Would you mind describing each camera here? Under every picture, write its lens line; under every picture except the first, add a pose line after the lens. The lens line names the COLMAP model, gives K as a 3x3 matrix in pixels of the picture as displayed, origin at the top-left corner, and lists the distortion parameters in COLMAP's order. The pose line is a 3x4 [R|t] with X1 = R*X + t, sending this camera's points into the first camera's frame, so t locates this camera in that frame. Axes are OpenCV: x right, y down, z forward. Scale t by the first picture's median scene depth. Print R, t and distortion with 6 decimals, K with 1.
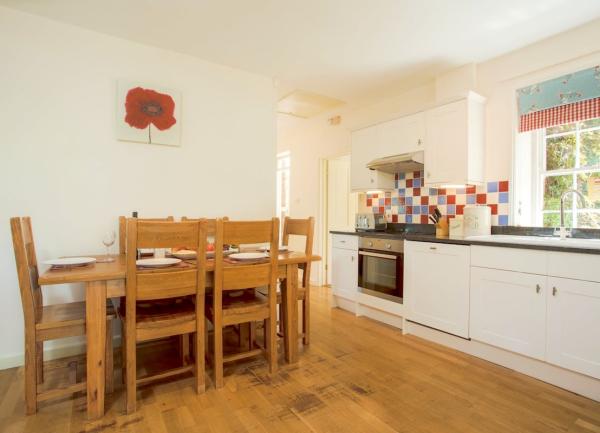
lens RADIAL K [[325.5, 0, 300.0], [0, 325.5, 216.5], [0, 0, 1]] dist [-0.000211, 0.000520]
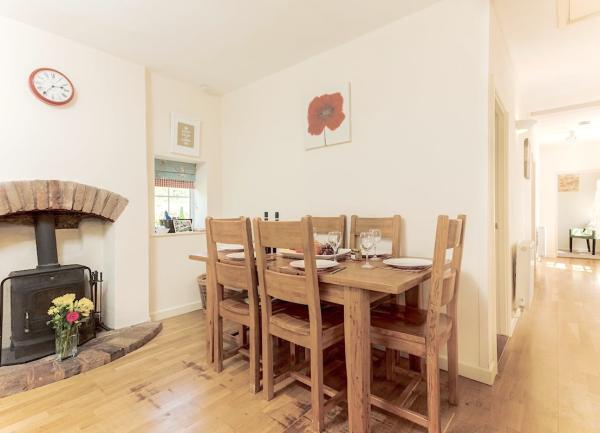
lens RADIAL K [[325.5, 0, 300.0], [0, 325.5, 216.5], [0, 0, 1]] dist [-0.000211, 0.000520]
pose [[0.253477, -0.008697, -0.967302, 0.441865], [-0.008331, 0.999903, -0.011173, 0.010750], [0.967306, 0.010891, 0.253380, 0.561134]]
